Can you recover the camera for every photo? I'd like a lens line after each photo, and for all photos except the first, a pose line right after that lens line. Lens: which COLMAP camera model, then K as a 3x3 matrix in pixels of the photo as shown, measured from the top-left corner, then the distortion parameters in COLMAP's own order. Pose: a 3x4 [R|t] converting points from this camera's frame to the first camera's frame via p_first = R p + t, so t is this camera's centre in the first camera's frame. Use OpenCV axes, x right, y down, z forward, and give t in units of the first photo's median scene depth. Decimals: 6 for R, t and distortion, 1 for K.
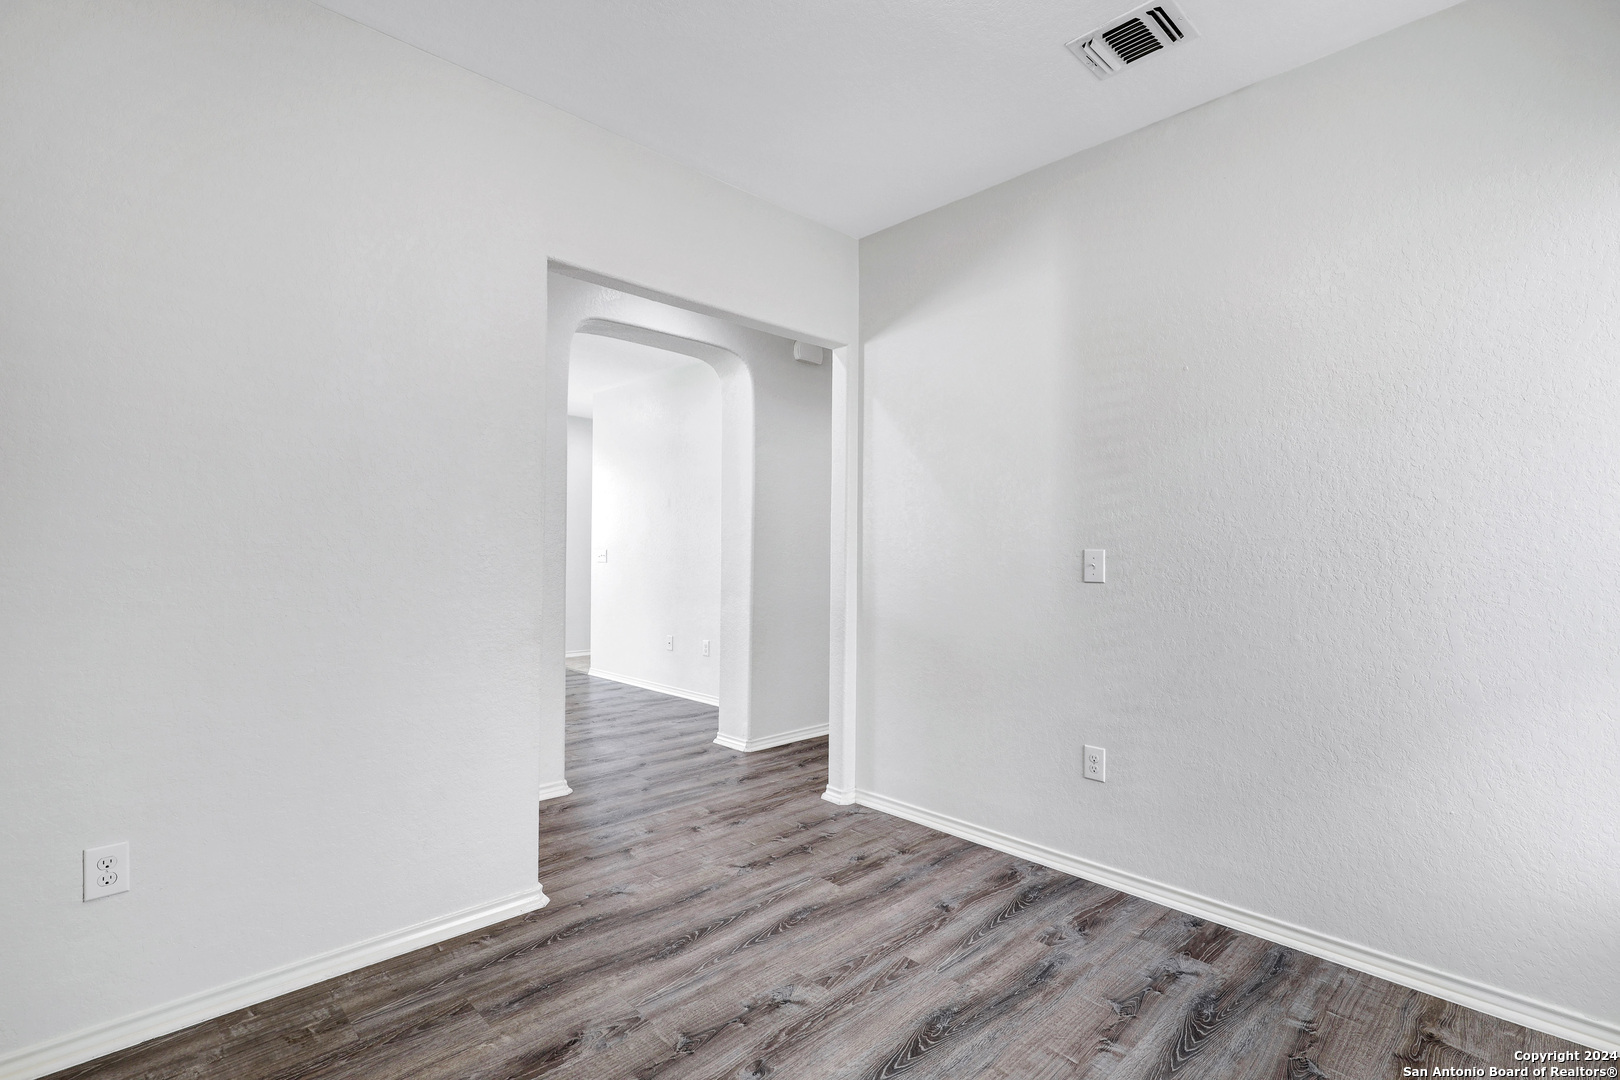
lens RADIAL K [[734.6, 0, 819.7], [0, 734.6, 548.8], [0, 0, 1]] dist [0.001198, -0.000663]
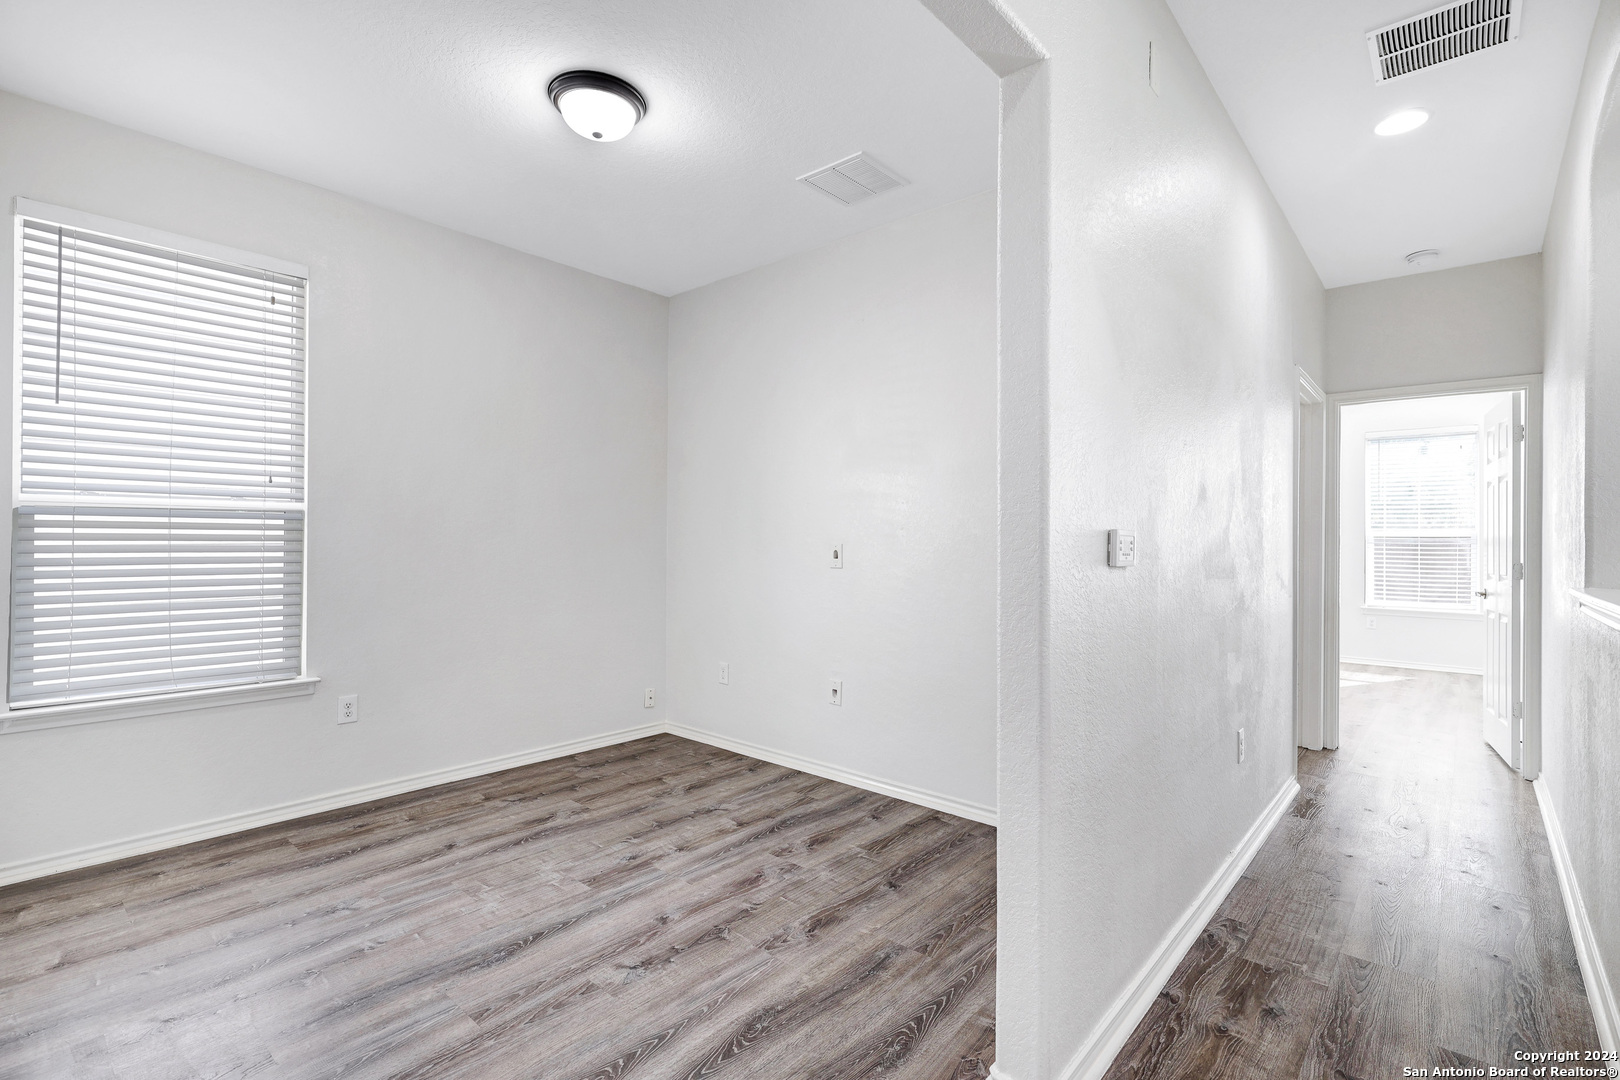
lens RADIAL K [[734.6, 0, 822.0], [0, 734.6, 538.1], [0, 0, 1]] dist [0.001198, -0.000663]
pose [[-0.996512, -0.014242, -0.082223, -0.211616], [-0.012310, 0.999637, -0.023956, 0.017248], [0.082534, -0.022860, -0.996326, 2.013530]]
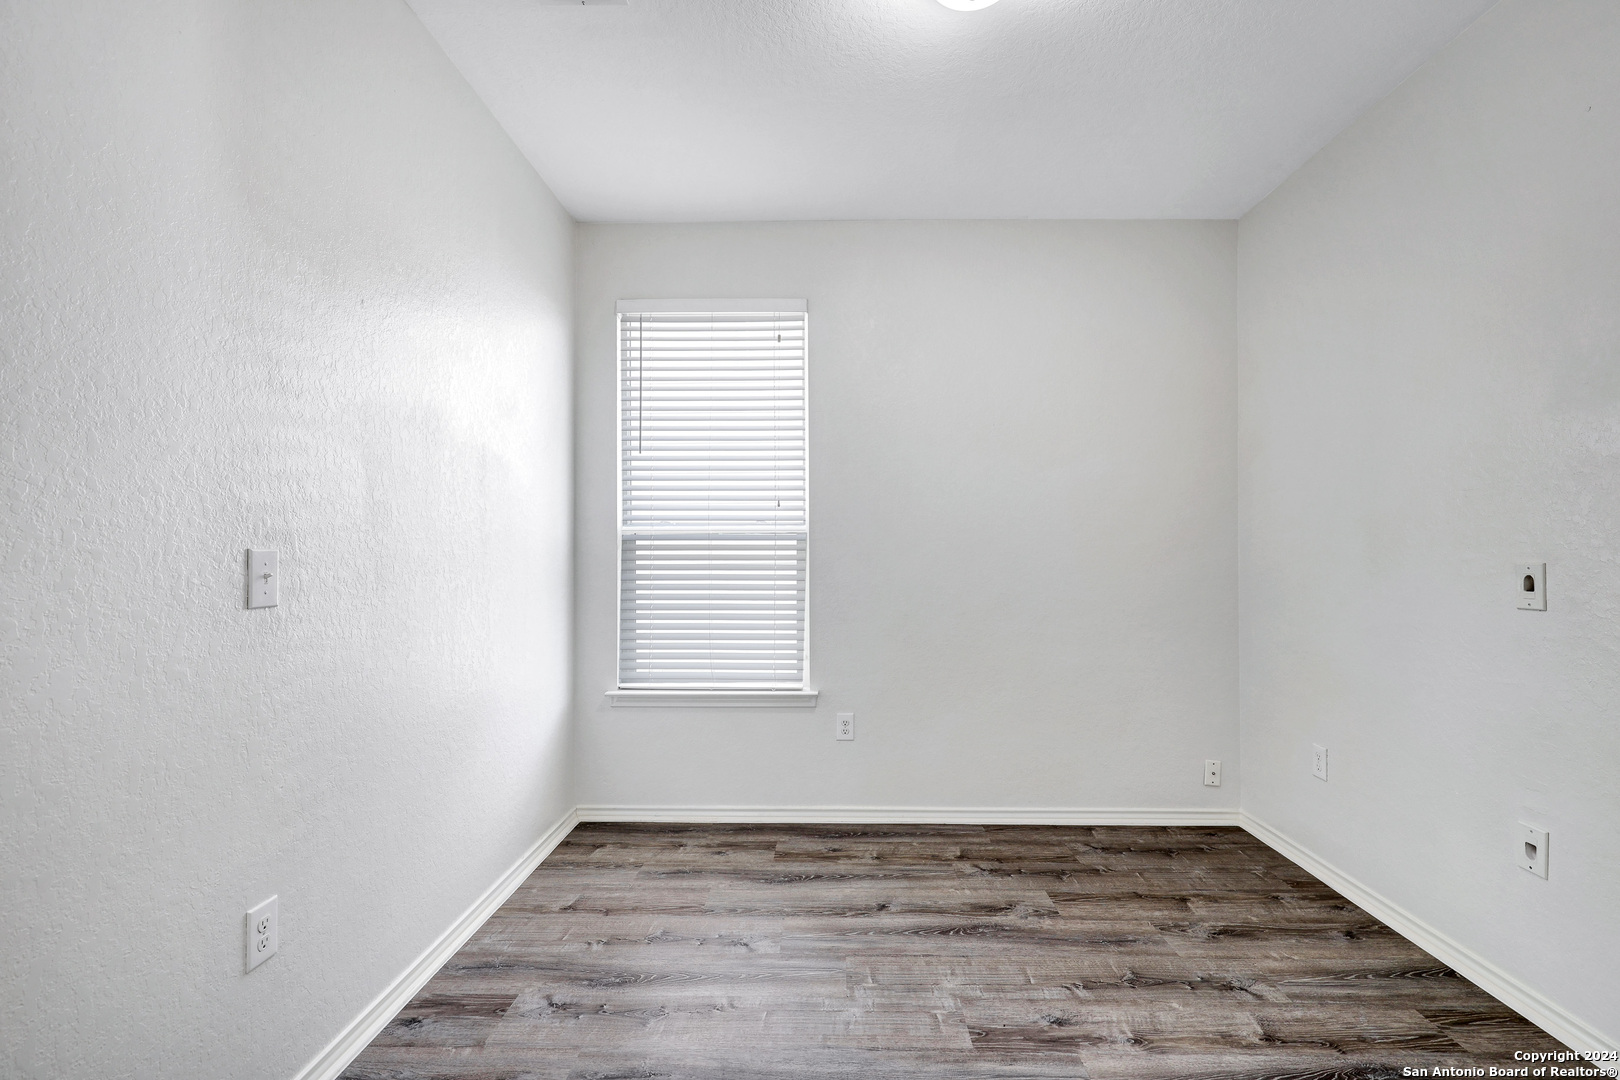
lens RADIAL K [[734.6, 0, 817.5], [0, 734.6, 549.2], [0, 0, 1]] dist [0.001198, -0.000663]
pose [[-0.705374, -0.000691, 0.708835, -0.432605], [-0.019348, 0.999646, -0.018280, 0.004029], [-0.708571, -0.026609, -0.705138, 1.491456]]
